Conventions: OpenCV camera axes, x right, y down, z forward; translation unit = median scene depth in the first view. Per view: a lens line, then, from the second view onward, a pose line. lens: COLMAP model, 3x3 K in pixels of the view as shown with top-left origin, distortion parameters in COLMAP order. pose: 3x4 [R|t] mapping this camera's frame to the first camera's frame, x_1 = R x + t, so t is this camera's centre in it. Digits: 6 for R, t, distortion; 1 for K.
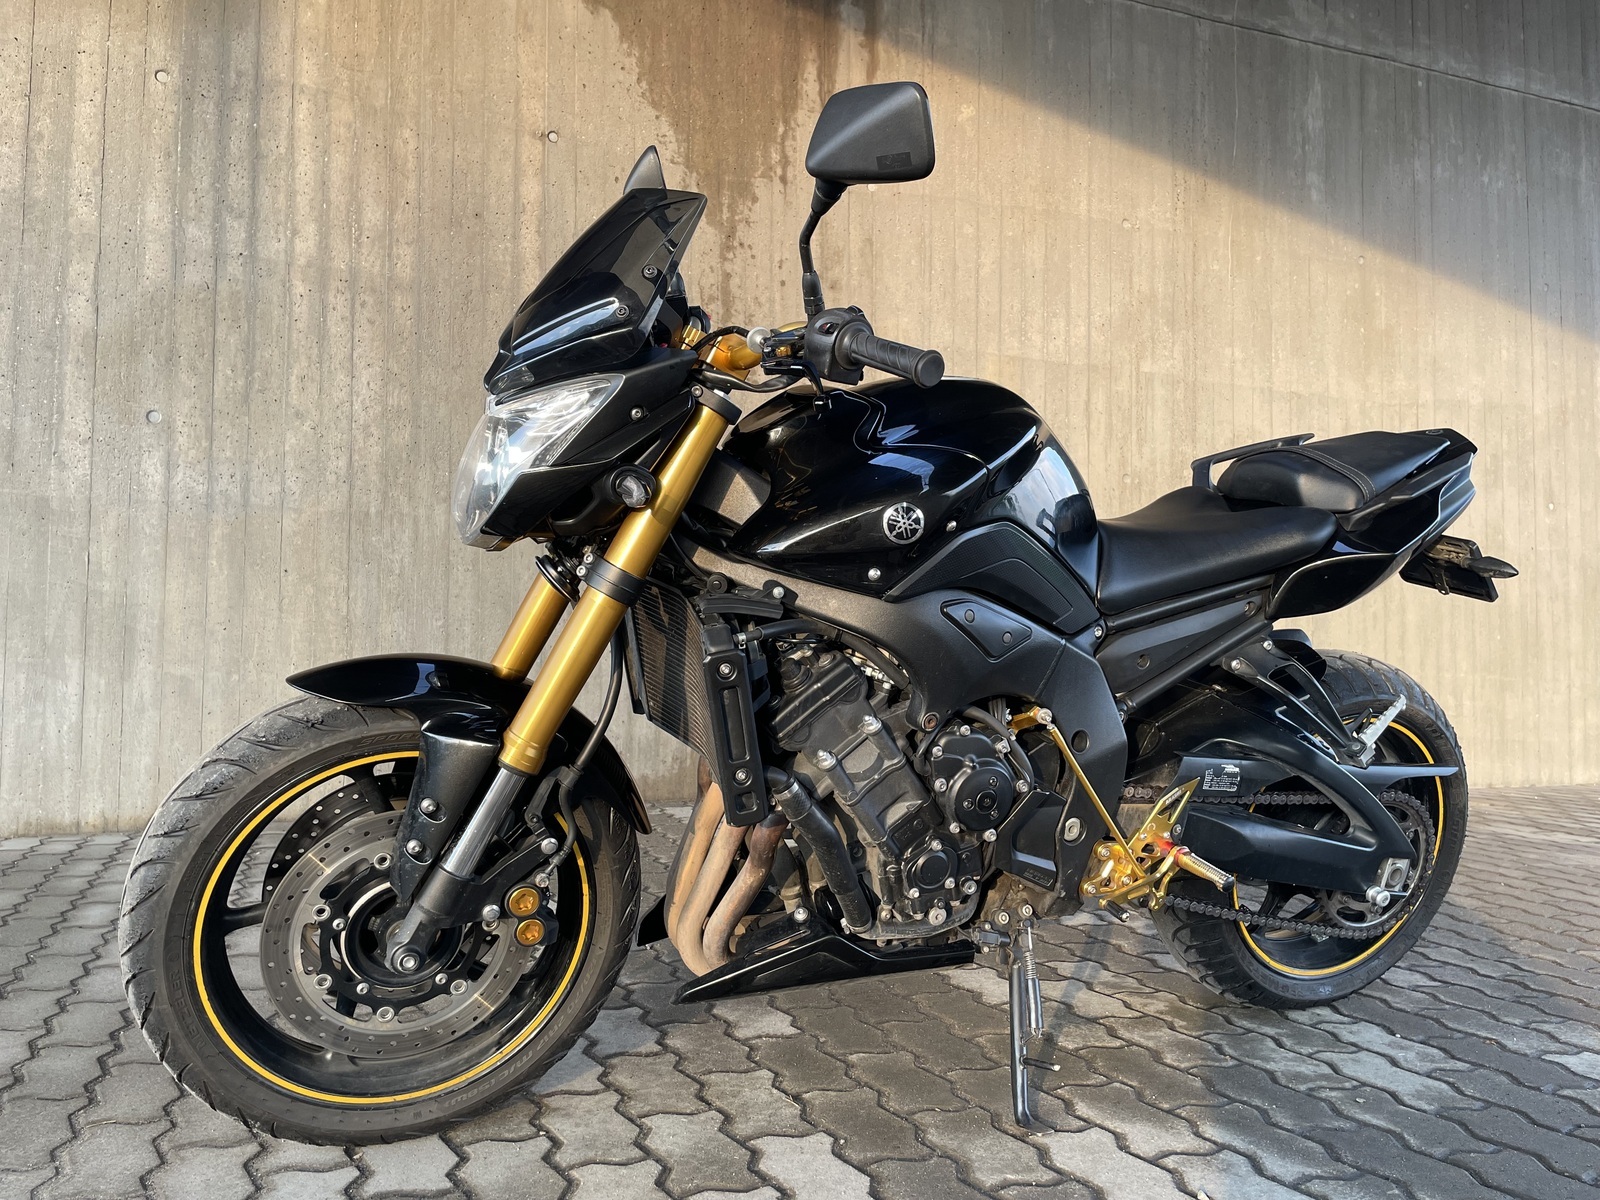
lens RADIAL K [[1195.4, 0, 800.0], [0, 1195.4, 600.0], [0, 0, 1]] dist [0.071984, -0.100869]
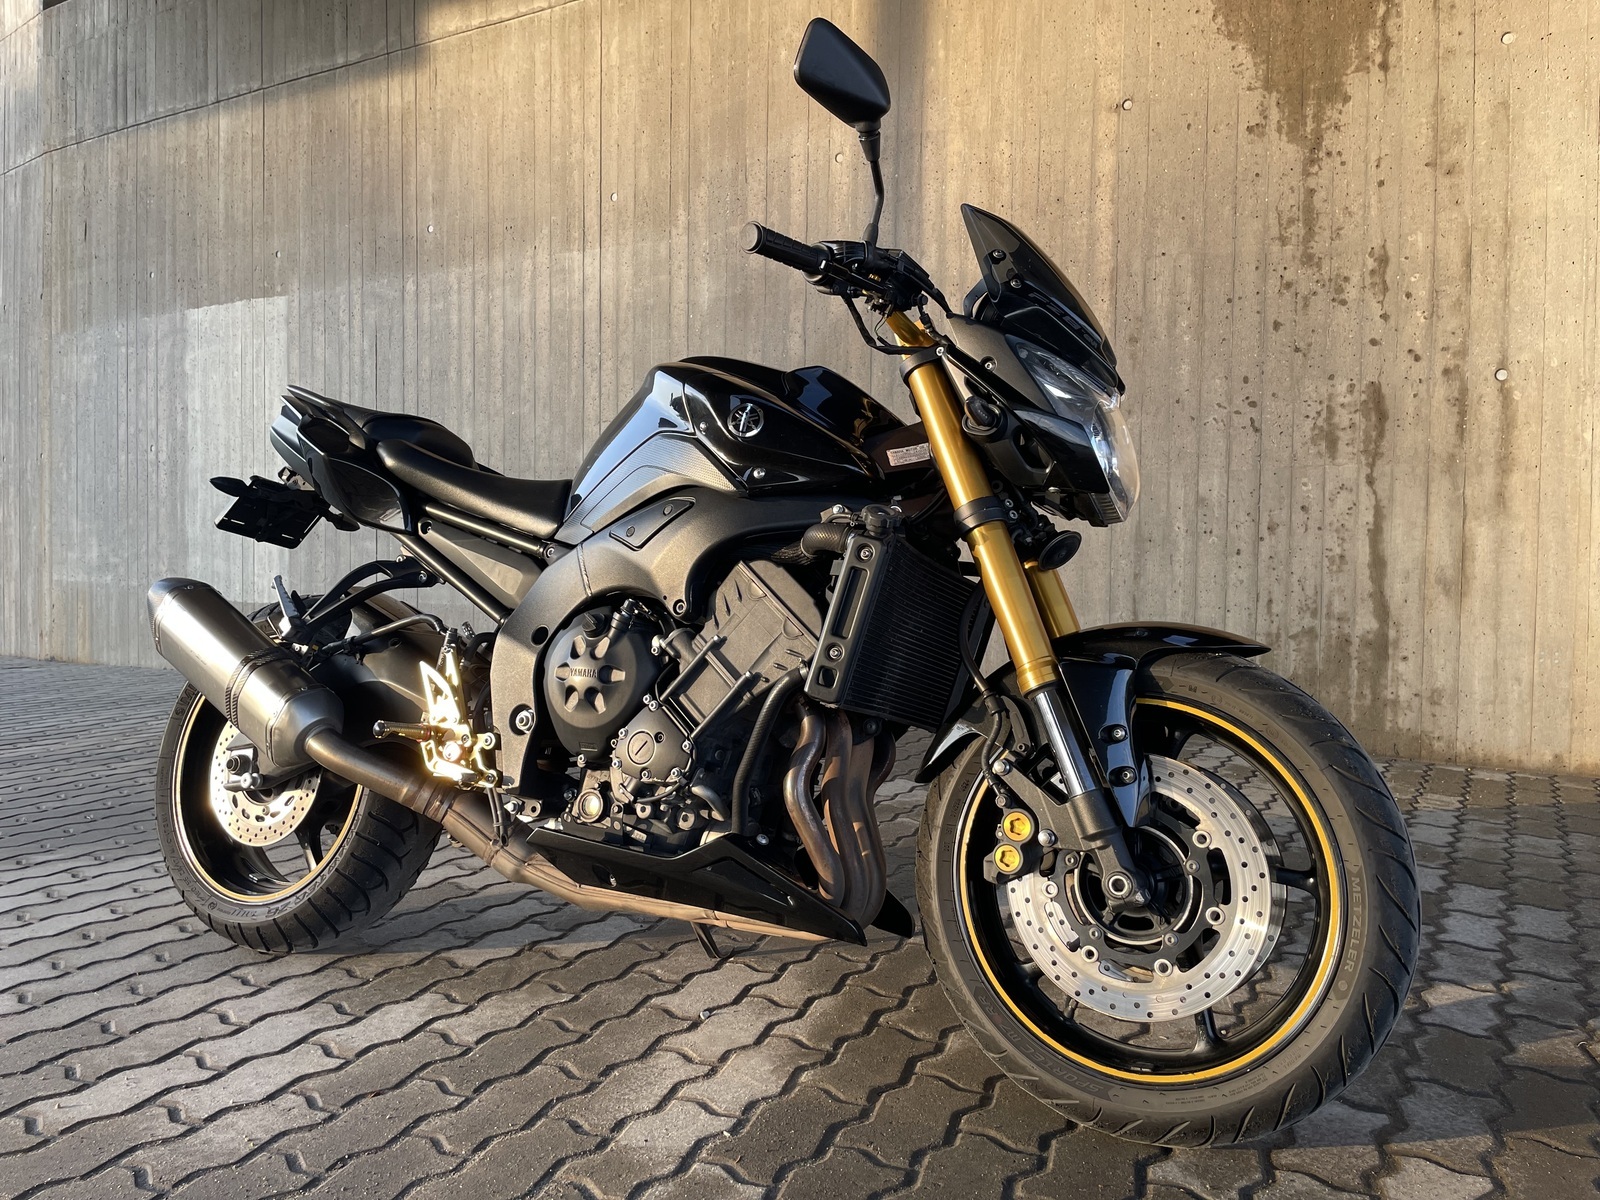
lens RADIAL K [[1195.4, 0, 800.0], [0, 1195.4, 600.0], [0, 0, 1]] dist [0.071984, -0.100869]
pose [[0.627933, 0.022815, -0.777933, 0.432121], [0.011751, 0.999178, 0.038788, 0.004103], [0.778178, -0.033498, 0.627149, 0.097183]]
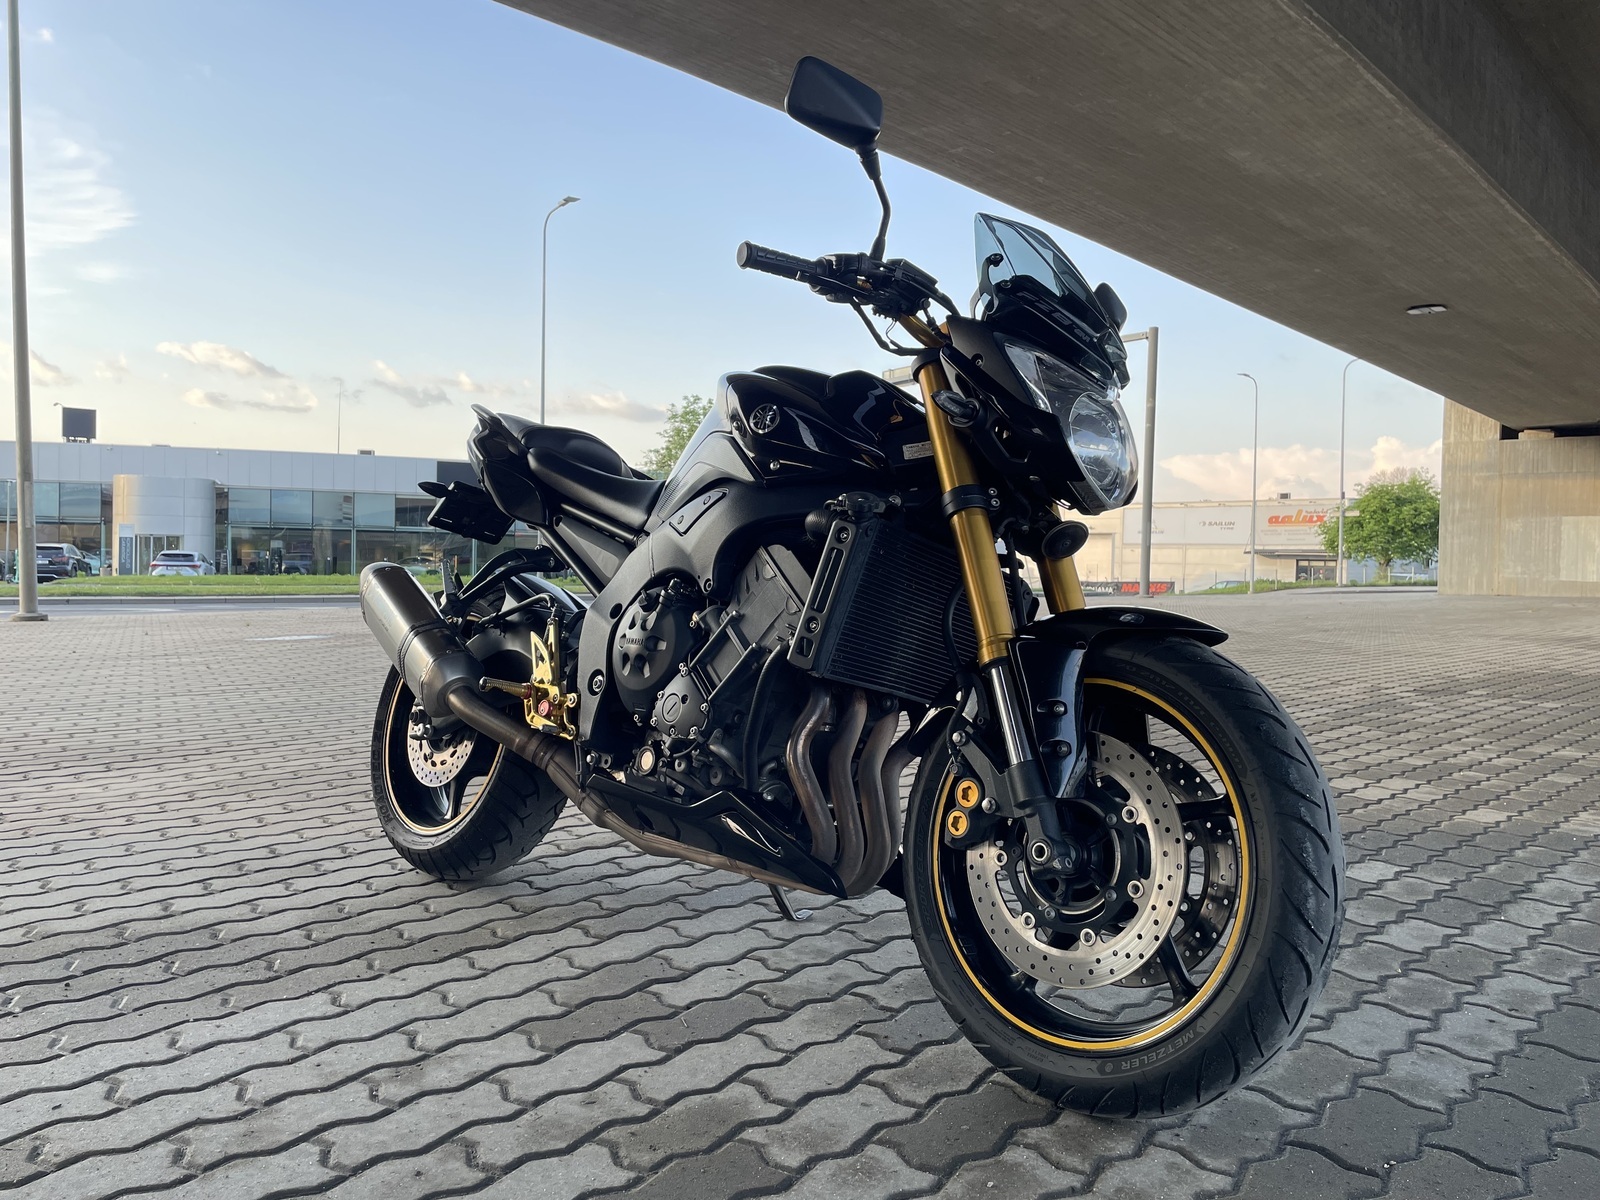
lens RADIAL K [[1195.4, 0, 800.0], [0, 1195.4, 600.0], [0, 0, 1]] dist [0.071984, -0.100869]
pose [[0.376418, 0.013688, -0.926349, 0.707382], [-0.012532, 0.999875, 0.009682, 0.057665], [0.926365, 0.007964, 0.376542, 0.336363]]
